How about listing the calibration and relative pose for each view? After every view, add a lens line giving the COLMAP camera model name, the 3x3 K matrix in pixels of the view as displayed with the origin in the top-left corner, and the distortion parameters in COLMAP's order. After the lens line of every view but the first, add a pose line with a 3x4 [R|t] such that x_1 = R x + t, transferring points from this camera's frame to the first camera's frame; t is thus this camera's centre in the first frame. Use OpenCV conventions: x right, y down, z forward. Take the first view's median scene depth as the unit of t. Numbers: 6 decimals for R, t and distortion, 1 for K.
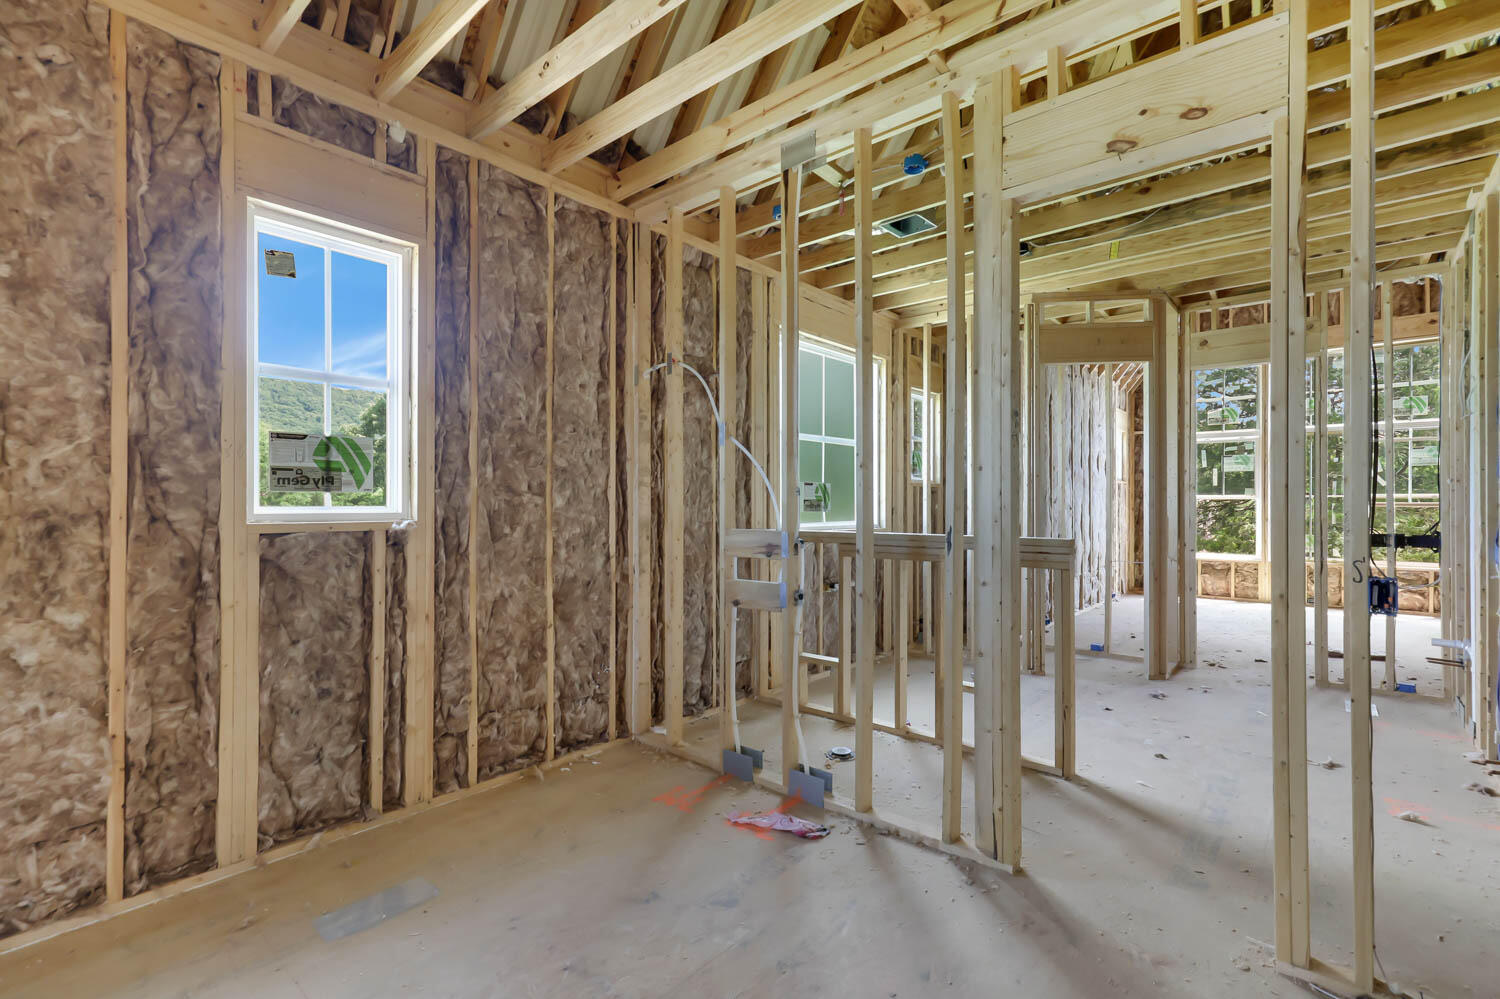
lens RADIAL K [[660.3, 0, 788.0], [0, 660.3, 504.7], [0, 0, 1]] dist [-0.000399, 0.000092]
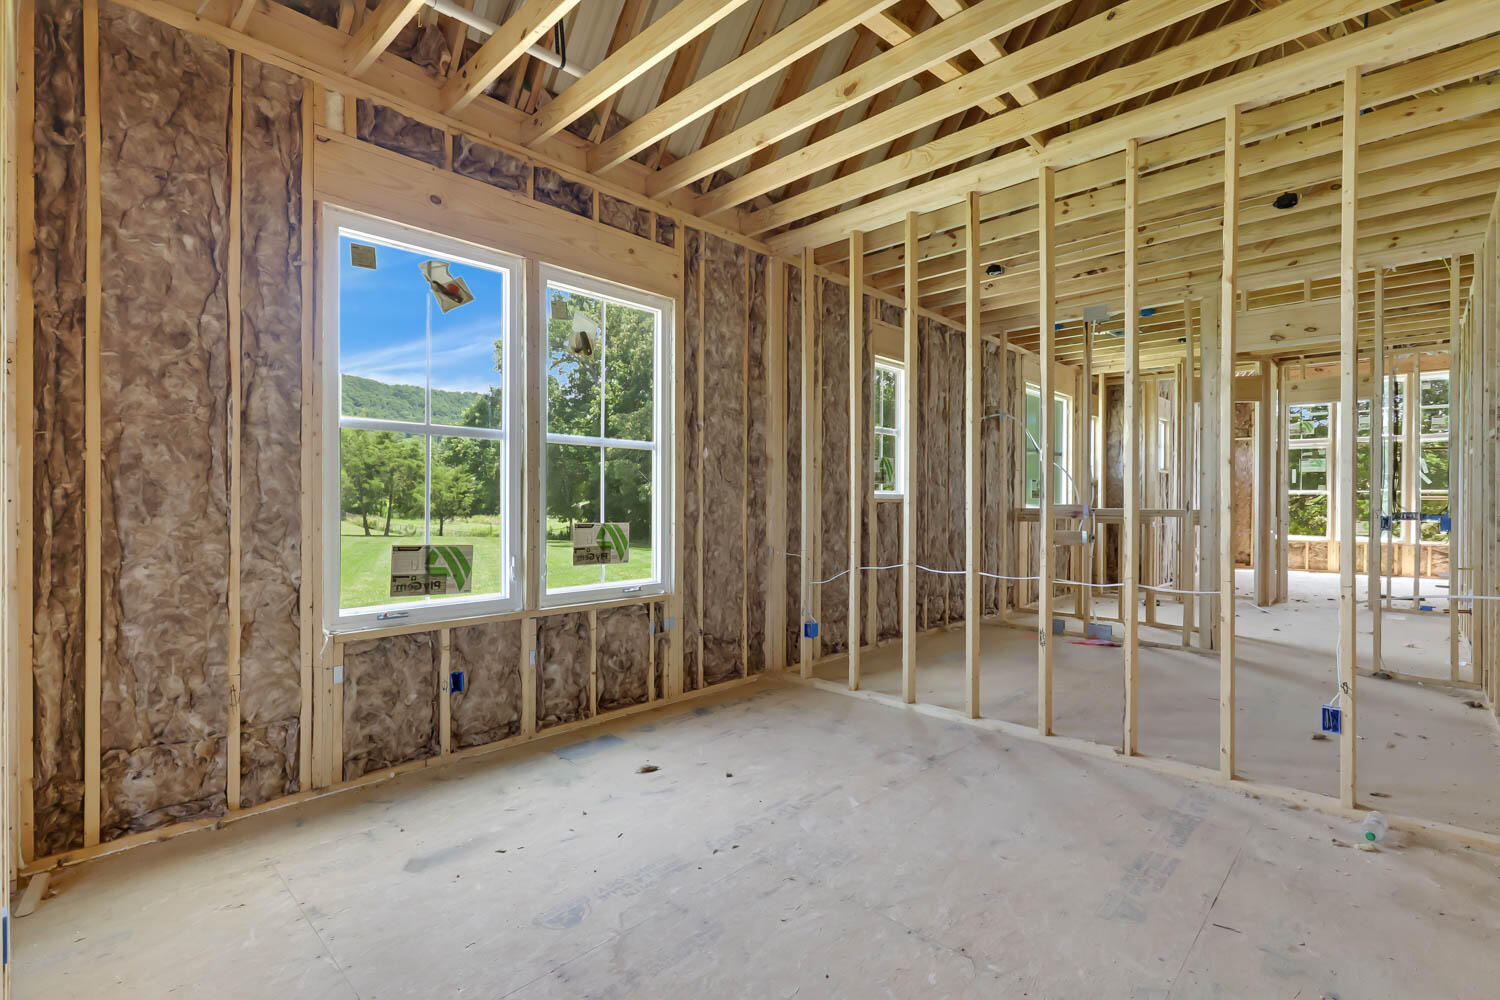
lens RADIAL K [[675.5, 0, 749.1], [0, 675.5, 499.6], [0, 0, 1]] dist [-0.020334, -0.000196]
pose [[0.996243, 0.008254, -0.086205, -0.287369], [-0.008059, 0.999964, 0.002608, 0.008997], [0.086223, -0.001904, 0.996274, -0.372466]]
